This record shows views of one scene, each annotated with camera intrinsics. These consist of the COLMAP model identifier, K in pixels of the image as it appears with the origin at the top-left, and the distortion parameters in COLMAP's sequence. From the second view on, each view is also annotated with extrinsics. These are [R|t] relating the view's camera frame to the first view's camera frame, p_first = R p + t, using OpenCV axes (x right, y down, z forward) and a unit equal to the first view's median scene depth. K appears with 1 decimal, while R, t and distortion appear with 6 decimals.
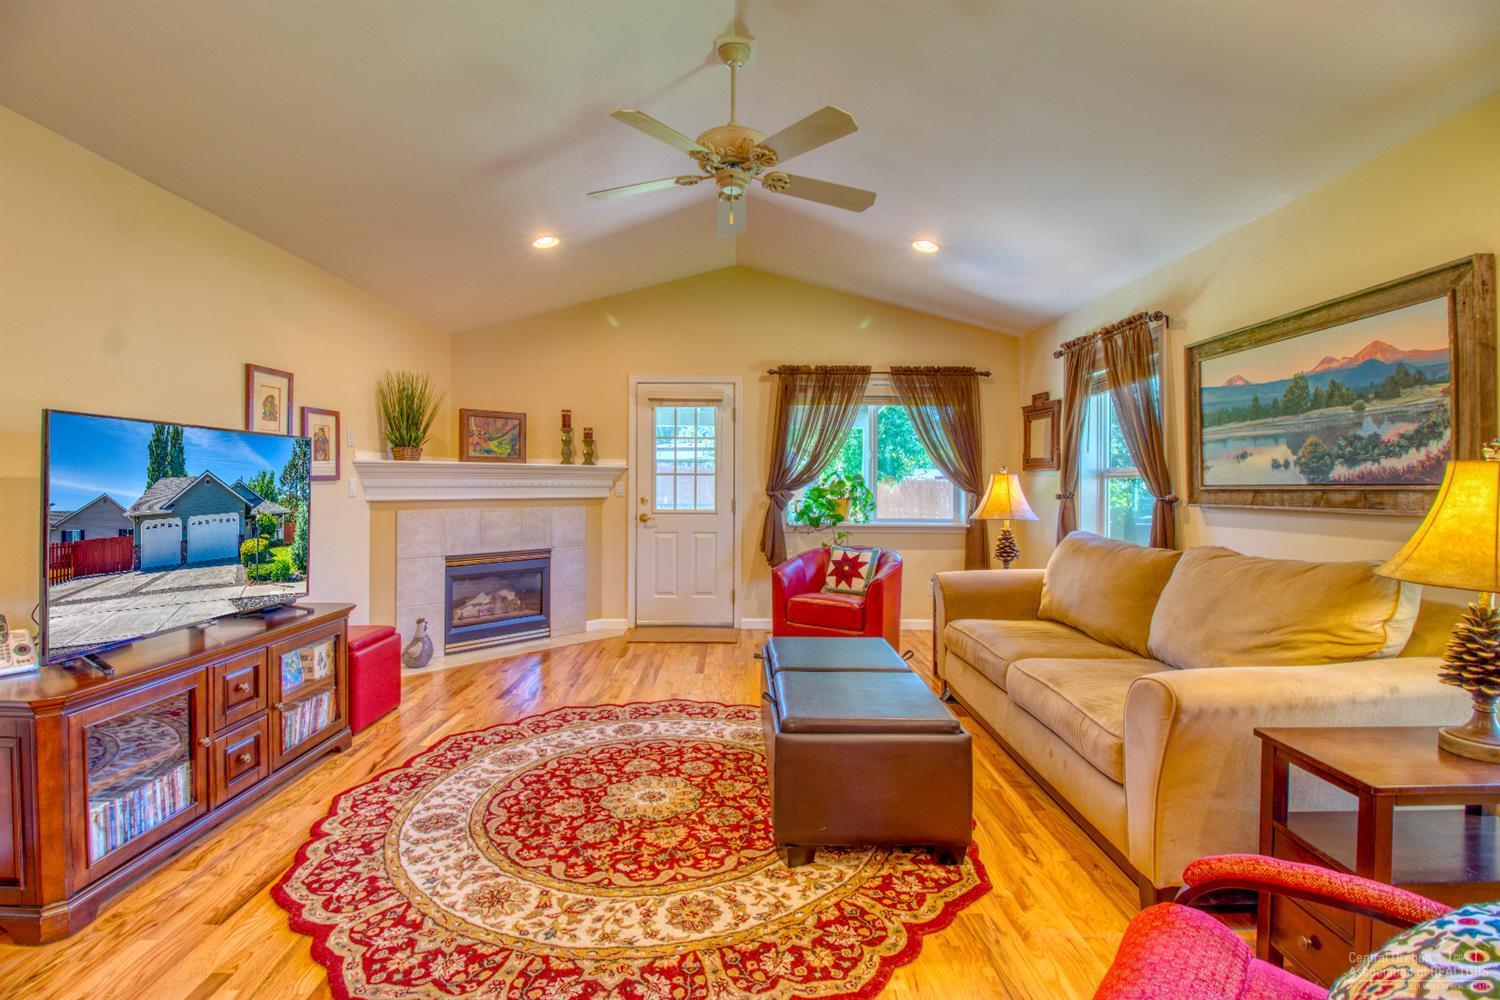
lens RADIAL K [[679.7, 0, 742.3], [0, 679.7, 483.6], [0, 0, 1]] dist [0.001364, -0.015078]
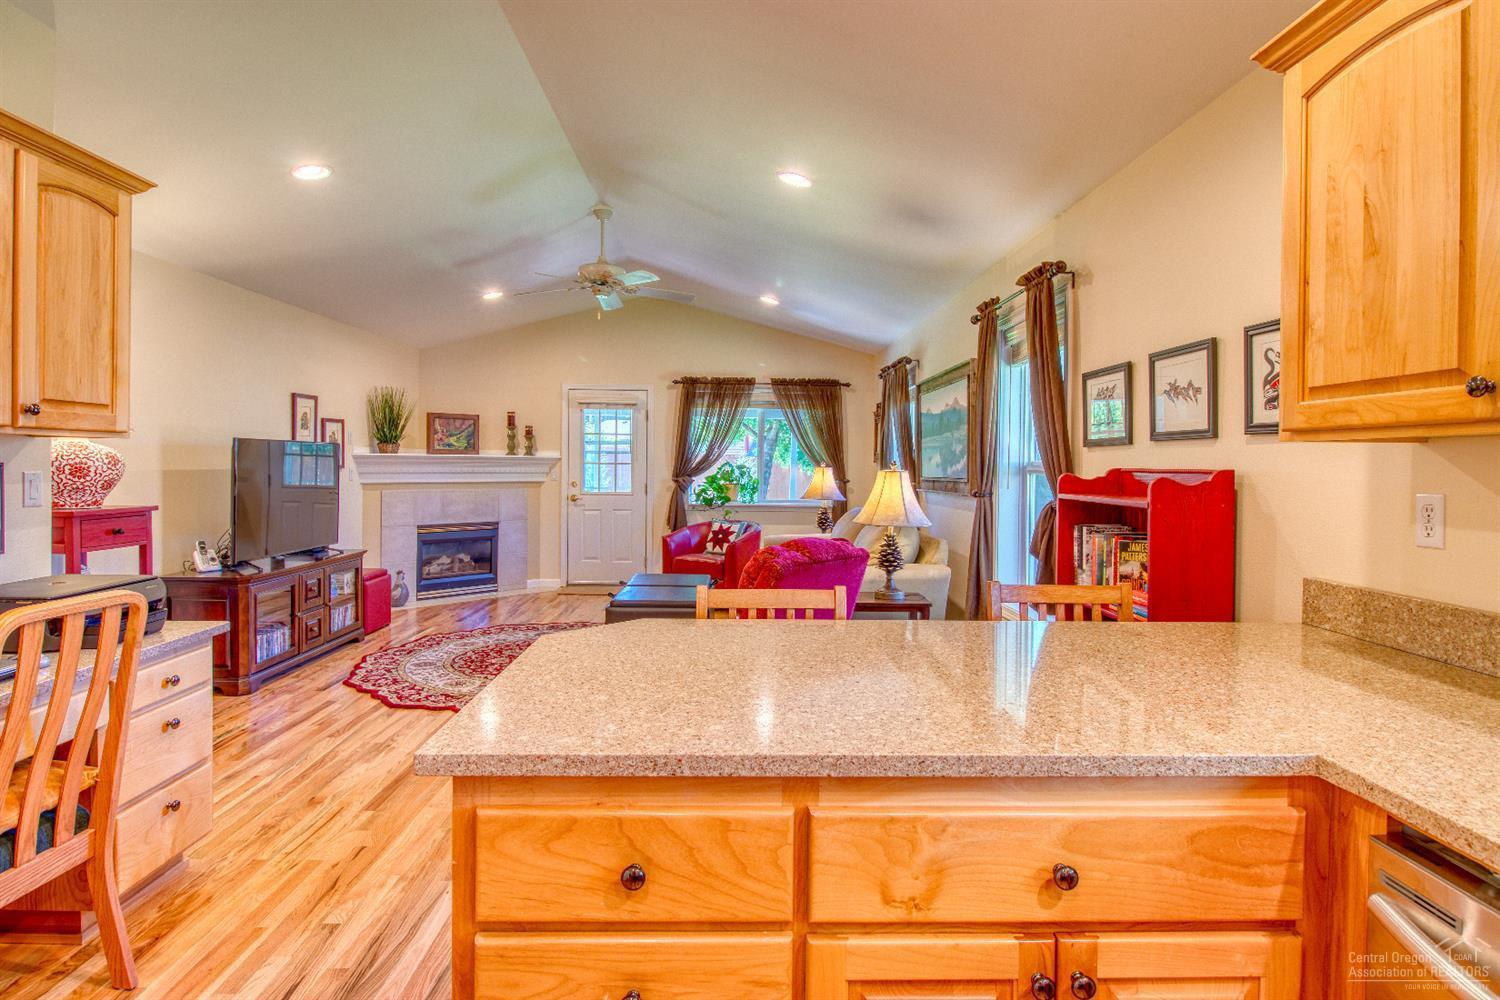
lens RADIAL K [[806.9, 0, 747.8], [0, 806.9, 472.9], [0, 0, 1]] dist [0.001840, -0.014640]
pose [[0.999955, 0.006102, 0.007306, 0.303466], [-0.006179, 0.999924, 0.010639, -0.025294], [-0.007241, -0.010684, 0.999917, -0.896111]]
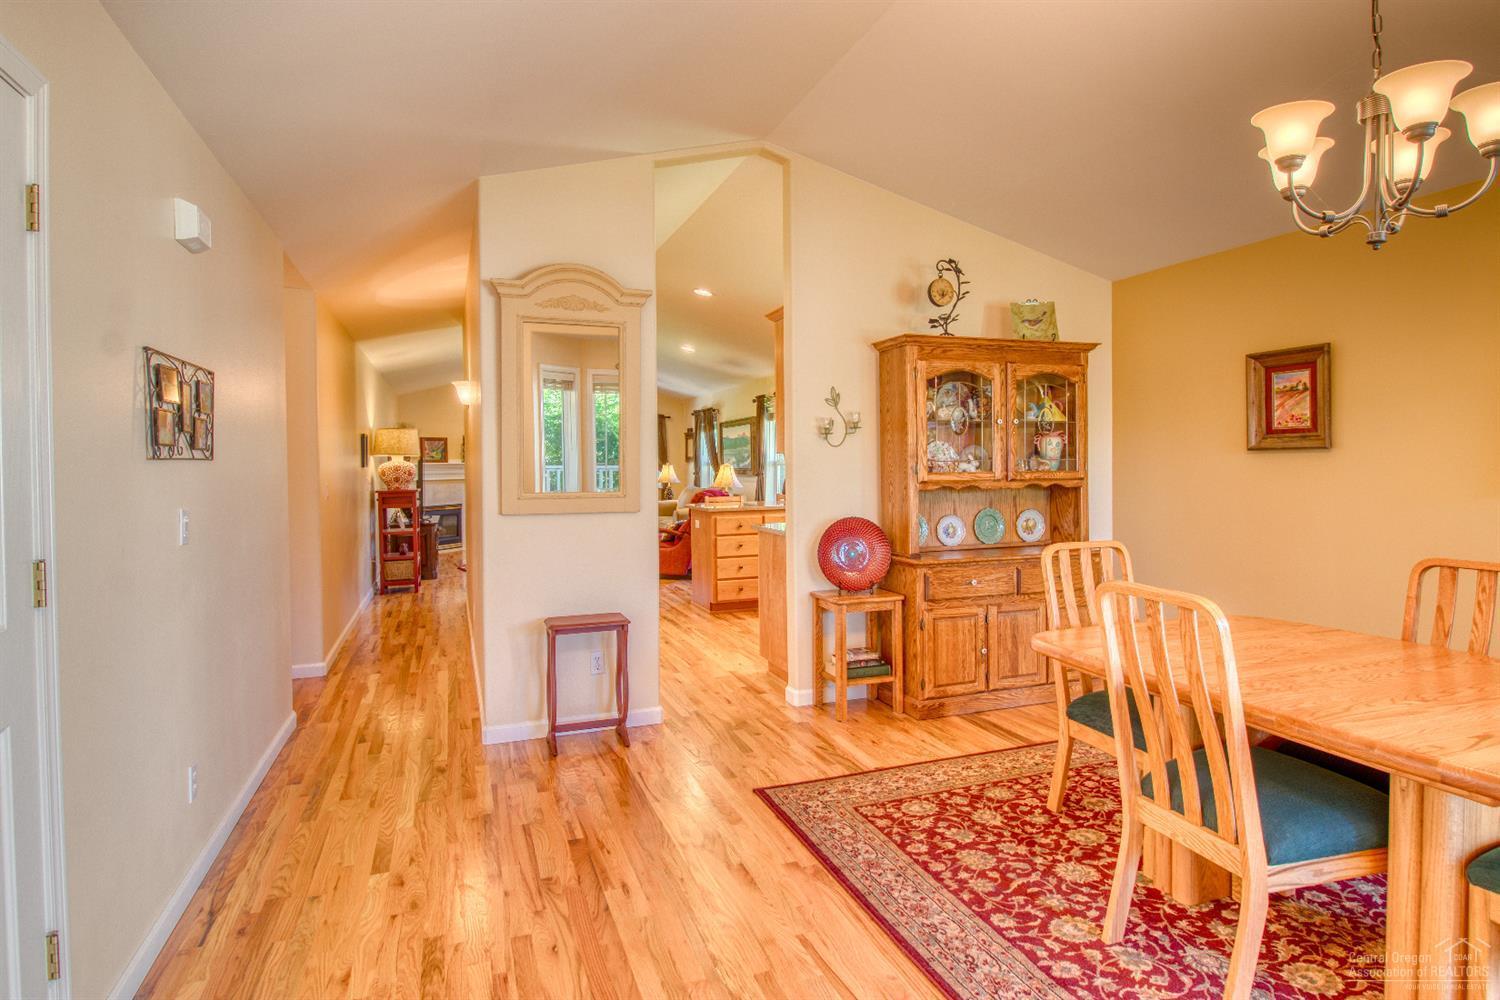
lens RADIAL K [[806.9, 0, 747.8], [0, 806.9, 472.9], [0, 0, 1]] dist [0.001840, -0.014640]
pose [[0.940747, -0.020789, 0.338472, -0.506647], [0.016741, 0.999749, 0.014875, -0.033110], [-0.338696, -0.008327, 0.940859, -2.744821]]
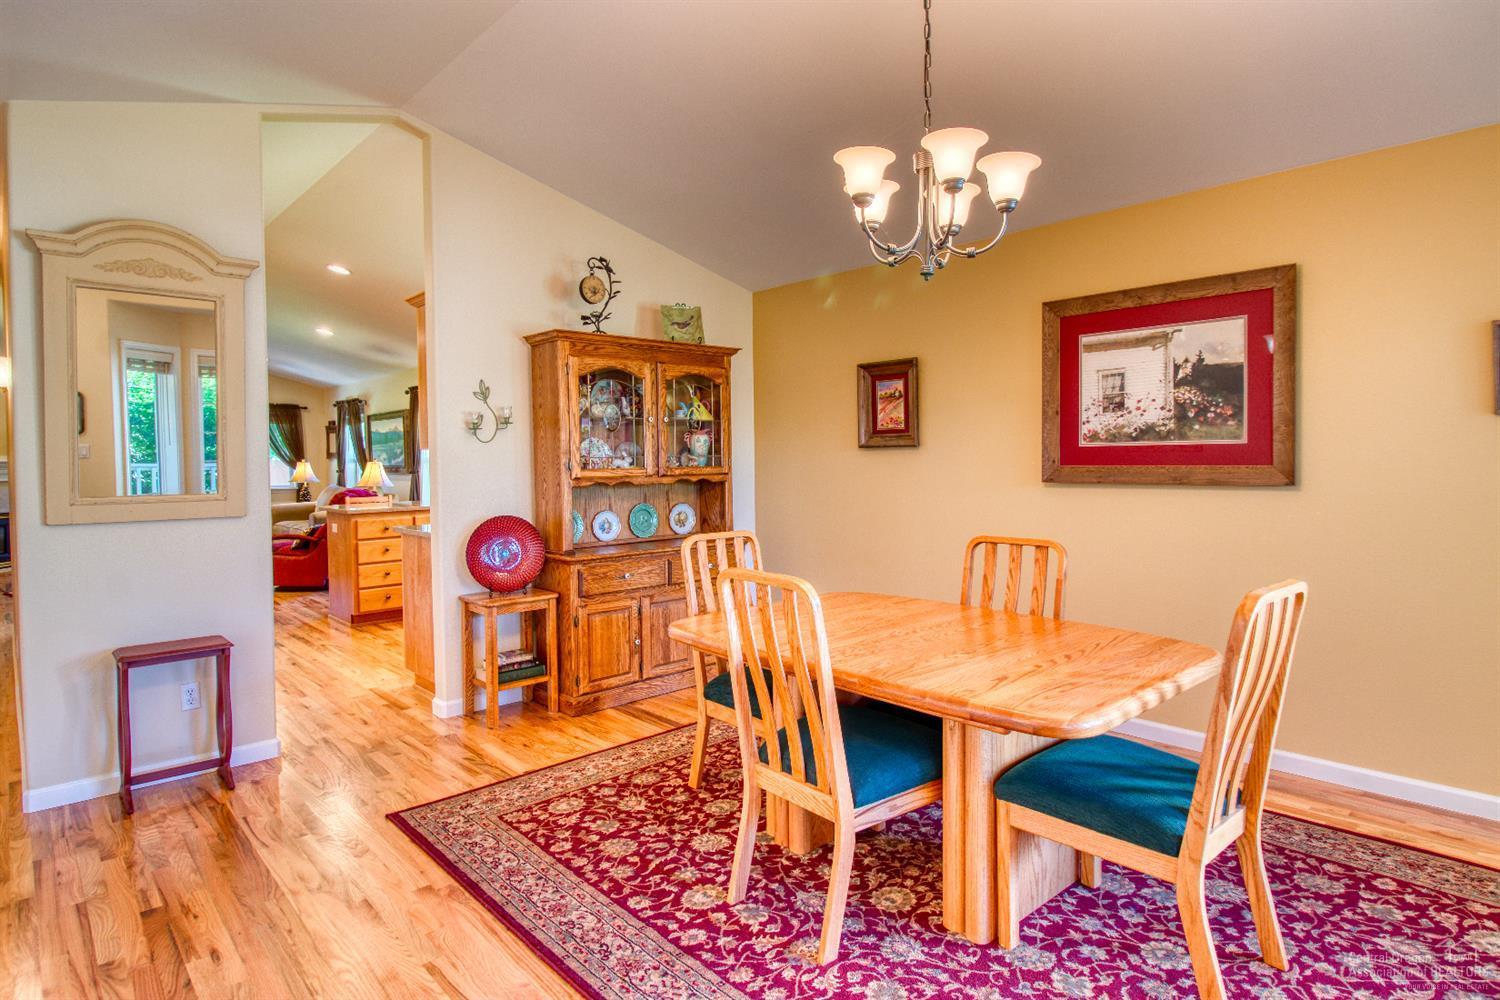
lens RADIAL K [[806.9, 0, 747.8], [0, 806.9, 472.9], [0, 0, 1]] dist [0.001840, -0.014640]
pose [[0.737282, -0.029741, 0.674930, -0.472057], [0.016421, 0.999524, 0.026106, -0.032677], [-0.675385, -0.008165, 0.737420, -2.761825]]
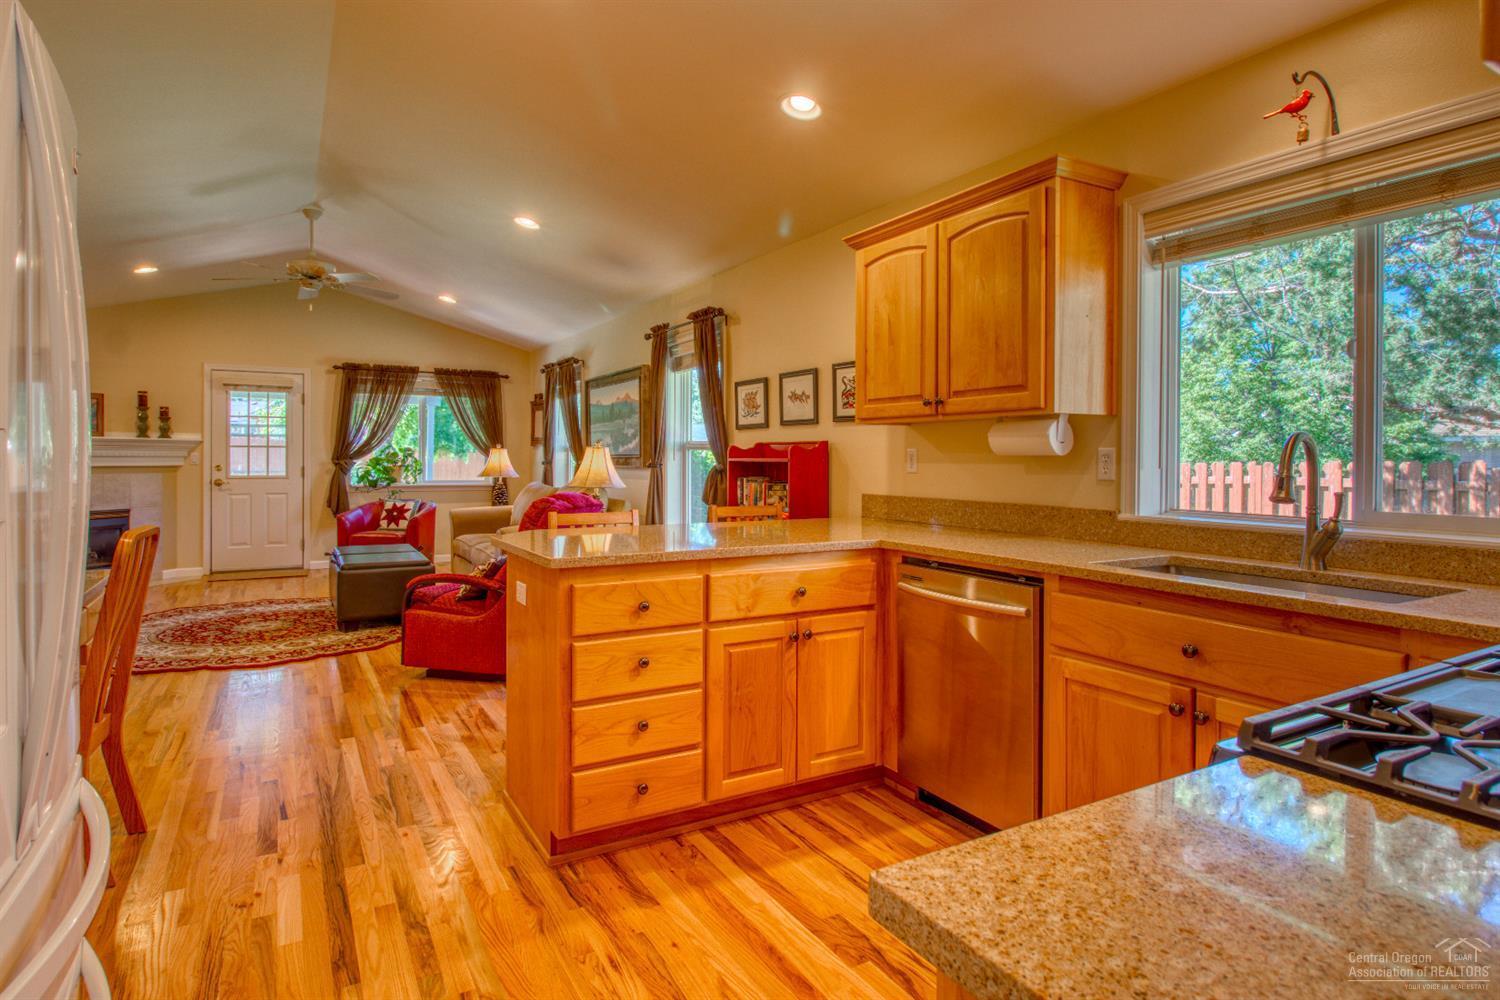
lens RADIAL K [[805.6, 0, 747.7], [0, 805.6, 461.5], [0, 0, 1]] dist [-0.001108, -0.014183]
pose [[0.871705, -0.003015, 0.490021, -0.045605], [-0.000772, 0.999971, 0.007525, 0.002870], [-0.490030, -0.006938, 0.871678, -1.298677]]
